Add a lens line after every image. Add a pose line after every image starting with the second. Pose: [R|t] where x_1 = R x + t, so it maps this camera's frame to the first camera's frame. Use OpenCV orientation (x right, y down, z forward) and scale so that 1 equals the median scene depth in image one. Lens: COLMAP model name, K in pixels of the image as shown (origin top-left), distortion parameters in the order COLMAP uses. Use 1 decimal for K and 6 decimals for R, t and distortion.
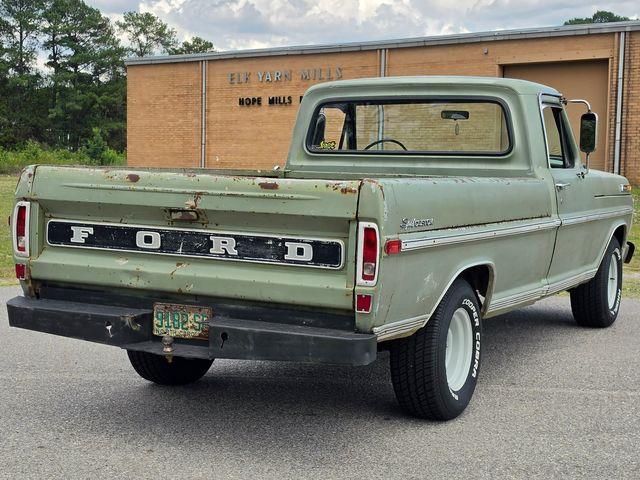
lens RADIAL K [[1134.7, 0, 310.6], [0, 1134.7, 238.1], [0, 0, 1]] dist [0.278244, -1.134233]
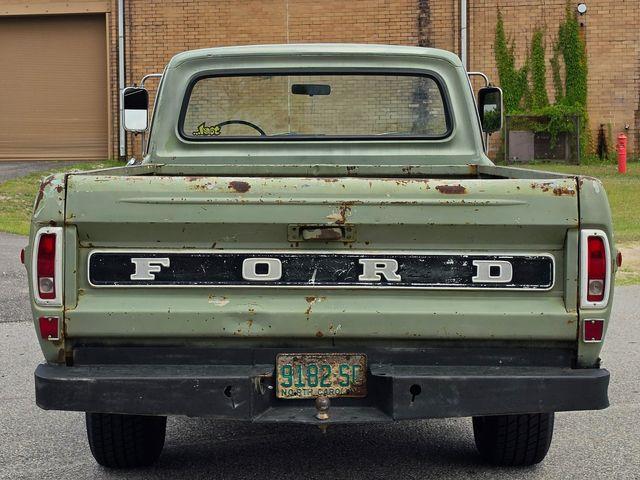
lens RADIAL K [[1412.3, 0, 322.6], [0, 1412.3, 180.8], [0, 0, 1]] dist [0.378964, -2.629427]
pose [[0.888883, -0.039982, 0.456386, -0.521050], [0.055902, 0.998206, -0.021429, -0.033646], [-0.454711, 0.044560, 0.889524, 0.164675]]
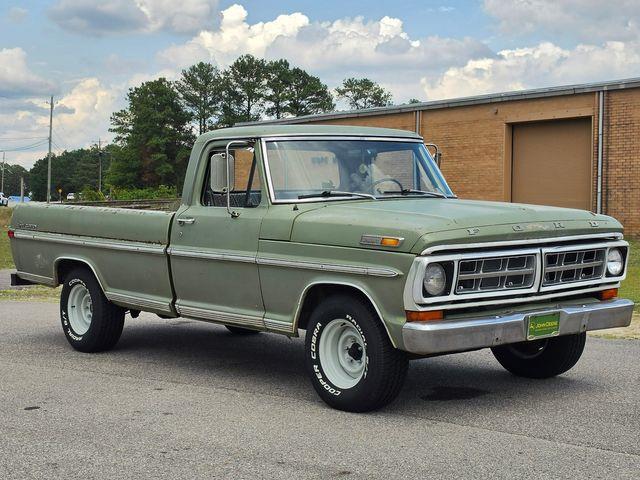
lens RADIAL K [[1138.2, 0, 320.0], [0, 1138.2, 240.0], [0, 0, 1]] dist [0.168449, -0.081590]
pose [[0.959108, 0.007837, -0.282932, 2.223914], [-0.021593, 0.998729, -0.045535, 0.082692], [0.282216, 0.049782, 0.958058, -0.556826]]
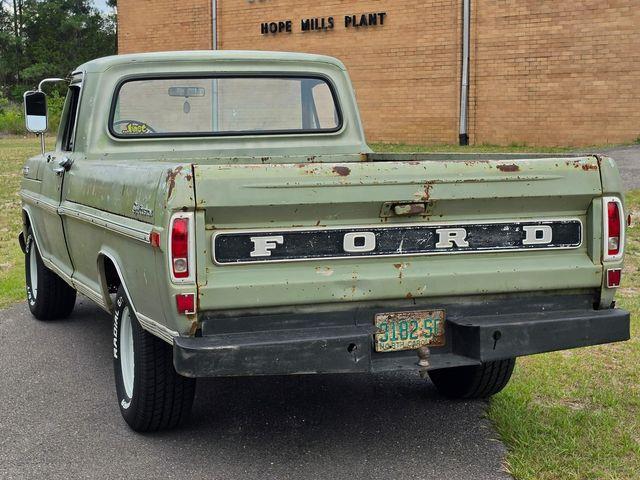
lens RADIAL K [[1204.5, 0, 330.9], [0, 1204.5, 196.3], [0, 0, 1]] dist [0.316264, -1.625859]
pose [[0.687441, -0.076412, 0.722209, -0.801631], [0.090511, 0.995710, 0.019195, -0.051506], [-0.720578, 0.052173, 0.691408, 0.389861]]
